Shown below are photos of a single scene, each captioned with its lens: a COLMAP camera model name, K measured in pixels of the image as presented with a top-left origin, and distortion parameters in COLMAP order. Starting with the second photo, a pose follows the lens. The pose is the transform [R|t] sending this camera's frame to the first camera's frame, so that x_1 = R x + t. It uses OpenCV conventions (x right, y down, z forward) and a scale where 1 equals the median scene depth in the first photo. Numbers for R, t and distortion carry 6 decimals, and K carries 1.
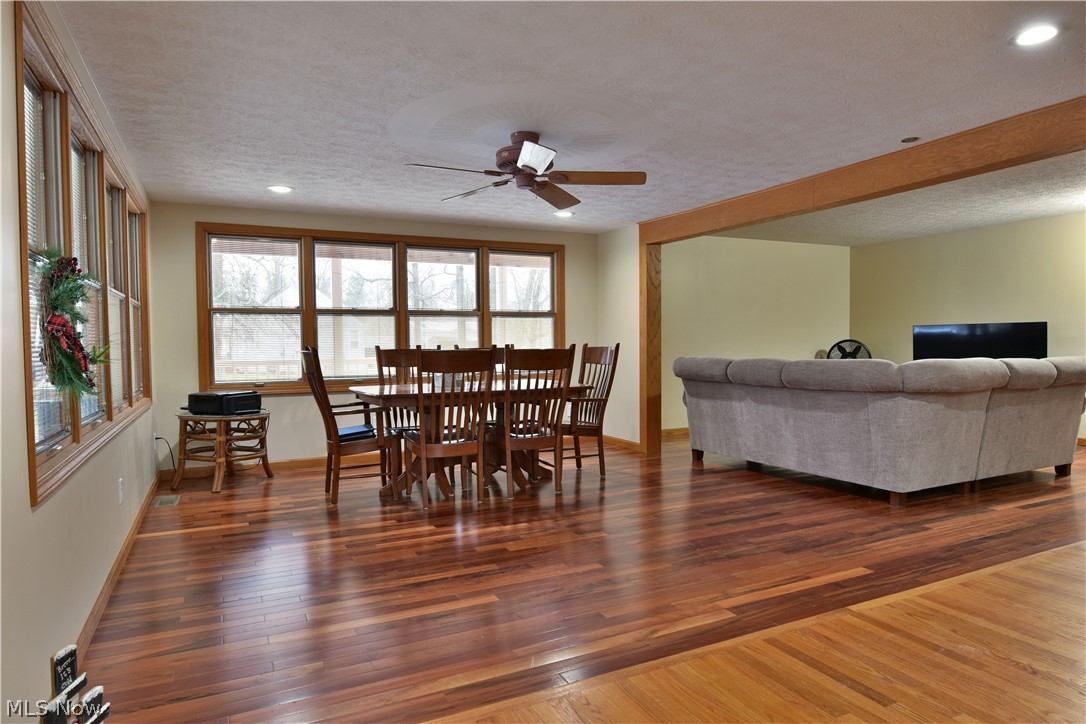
lens RADIAL K [[660.0, 0, 544.5], [0, 660.0, 365.9], [0, 0, 1]] dist [-0.012155, -0.005837]
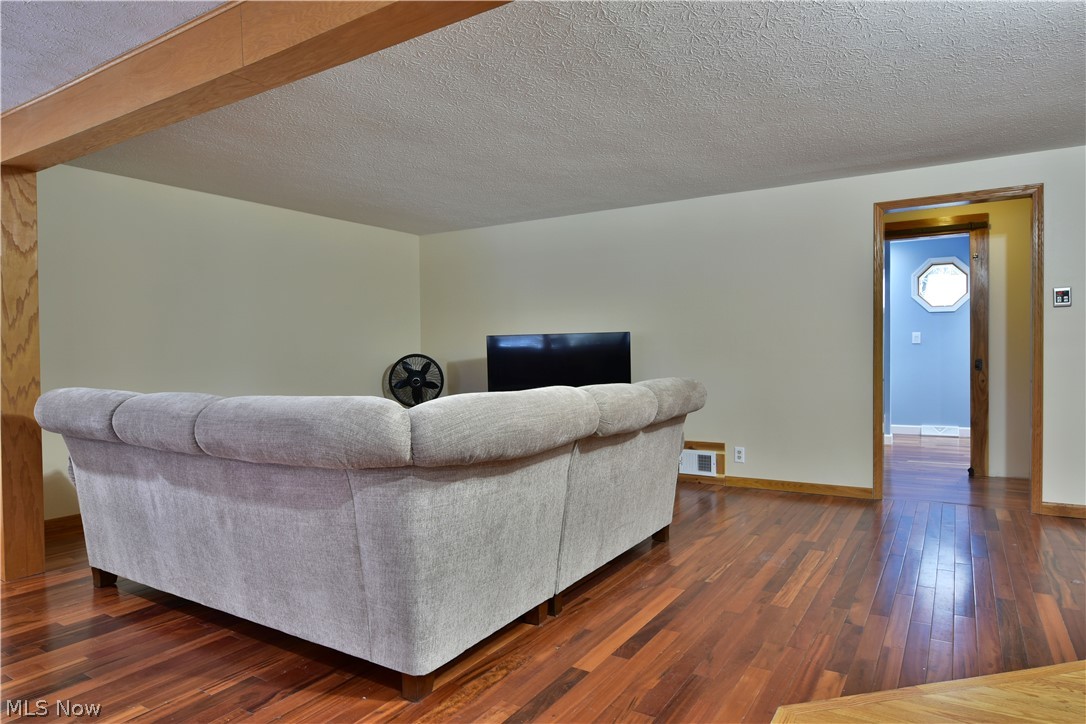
lens RADIAL K [[660.0, 0, 540.7], [0, 660.0, 363.5], [0, 0, 1]] dist [-0.012155, -0.005837]
pose [[0.853456, -0.008566, 0.521095, 0.329878], [0.022158, 0.999557, -0.019860, -0.019170], [-0.520694, 0.028496, 0.853268, 0.481996]]
